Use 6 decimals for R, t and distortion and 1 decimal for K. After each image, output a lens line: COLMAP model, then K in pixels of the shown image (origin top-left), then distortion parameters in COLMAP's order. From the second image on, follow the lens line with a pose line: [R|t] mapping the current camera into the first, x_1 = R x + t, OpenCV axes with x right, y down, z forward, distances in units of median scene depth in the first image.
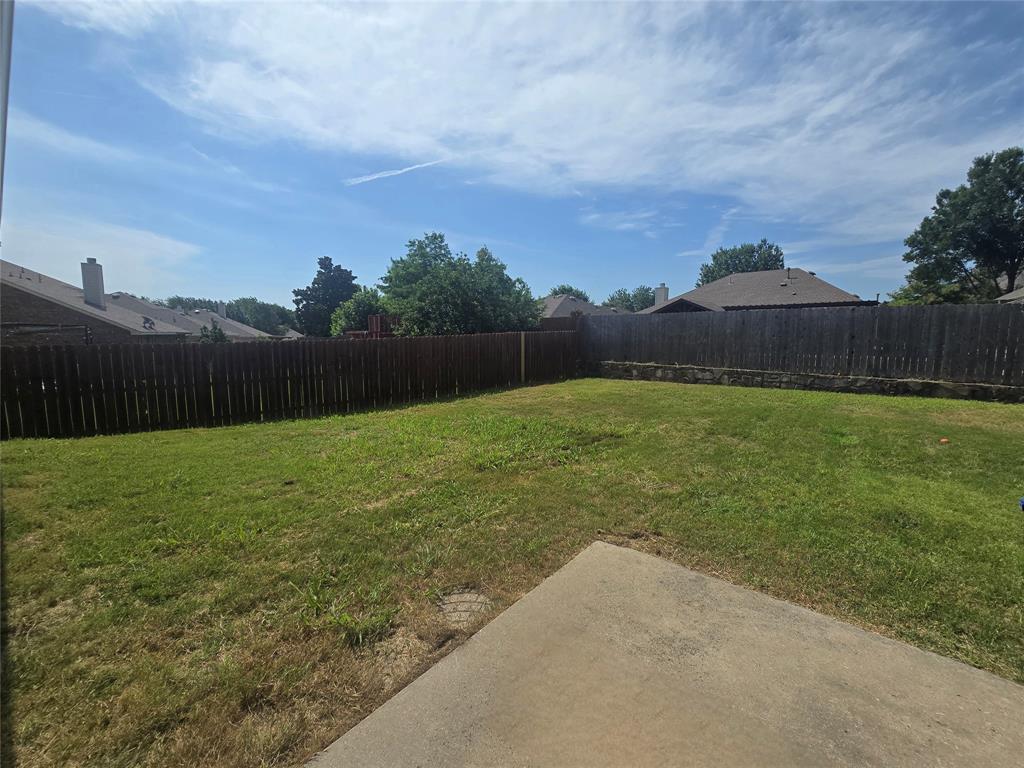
lens RADIAL K [[419.8, 0, 516.6], [0, 419.8, 375.5], [0, 0, 1]] dist [-0.007652, 0.002744]
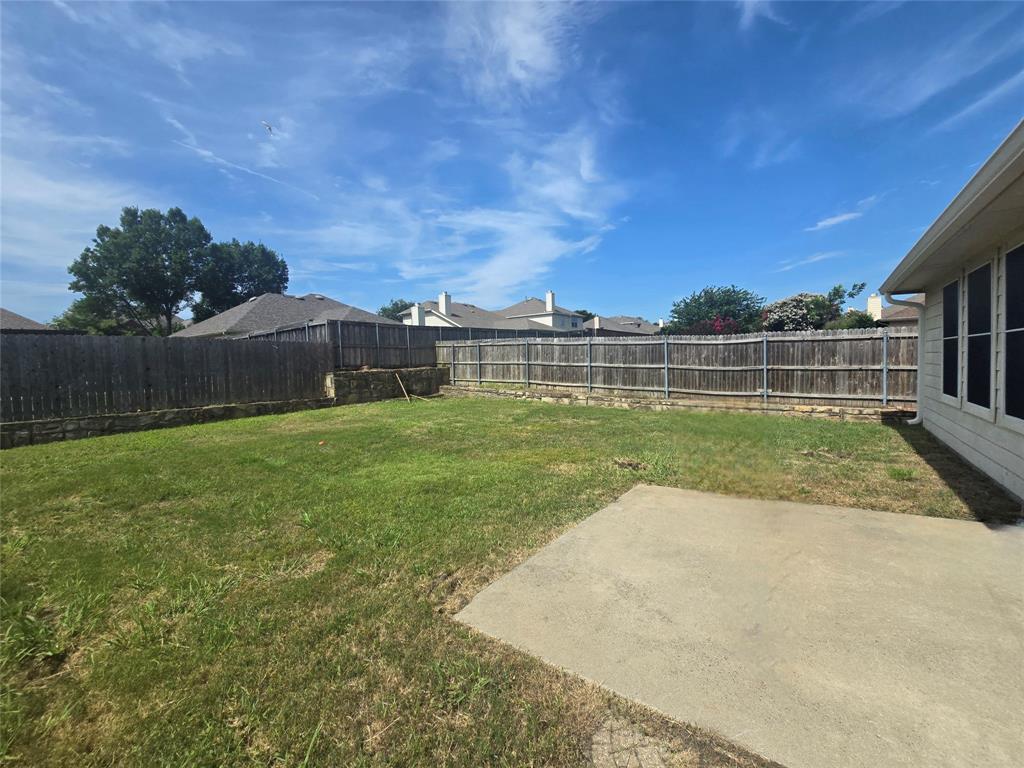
lens RADIAL K [[419.8, 0, 512.9], [0, 419.8, 375.2], [0, 0, 1]] dist [-0.007652, 0.002744]
pose [[-0.046120, -0.038902, 0.998178, -0.148254], [0.121845, 0.991561, 0.044274, -0.019159], [-0.991477, 0.123665, -0.040991, 0.224257]]
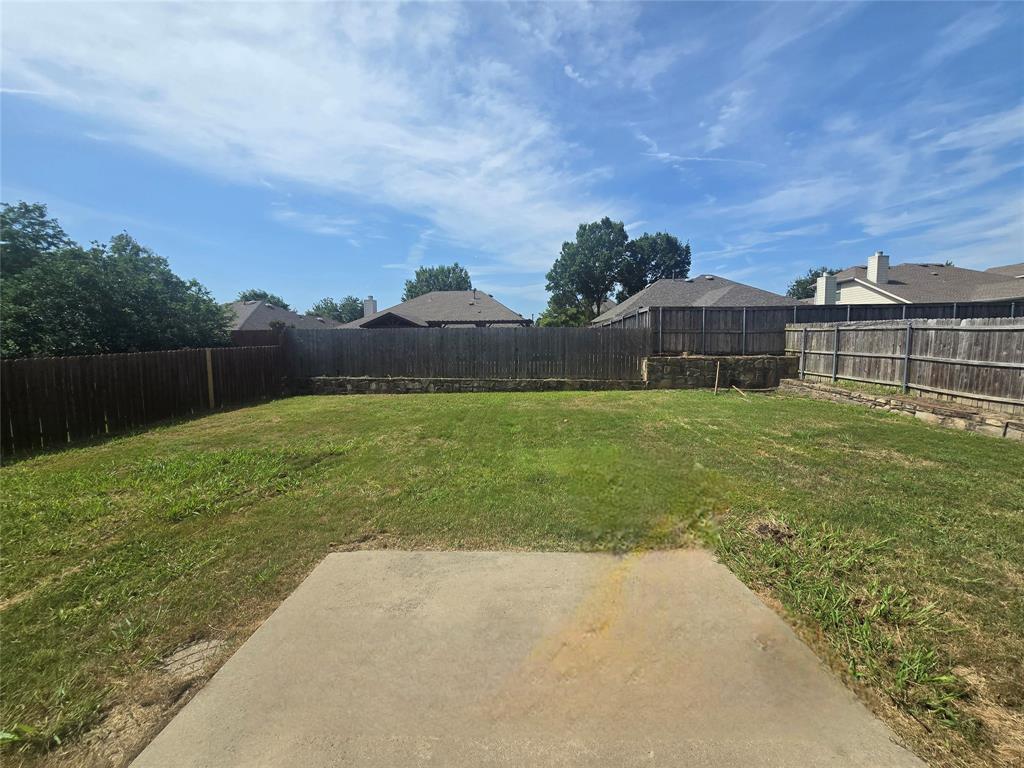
lens RADIAL K [[419.8, 0, 520.0], [0, 419.8, 373.5], [0, 0, 1]] dist [-0.007652, 0.002744]
pose [[0.784021, -0.050748, 0.618657, -0.019383], [0.066471, 0.997785, -0.002390, -0.011407], [-0.617165, 0.042996, 0.785658, -0.051809]]
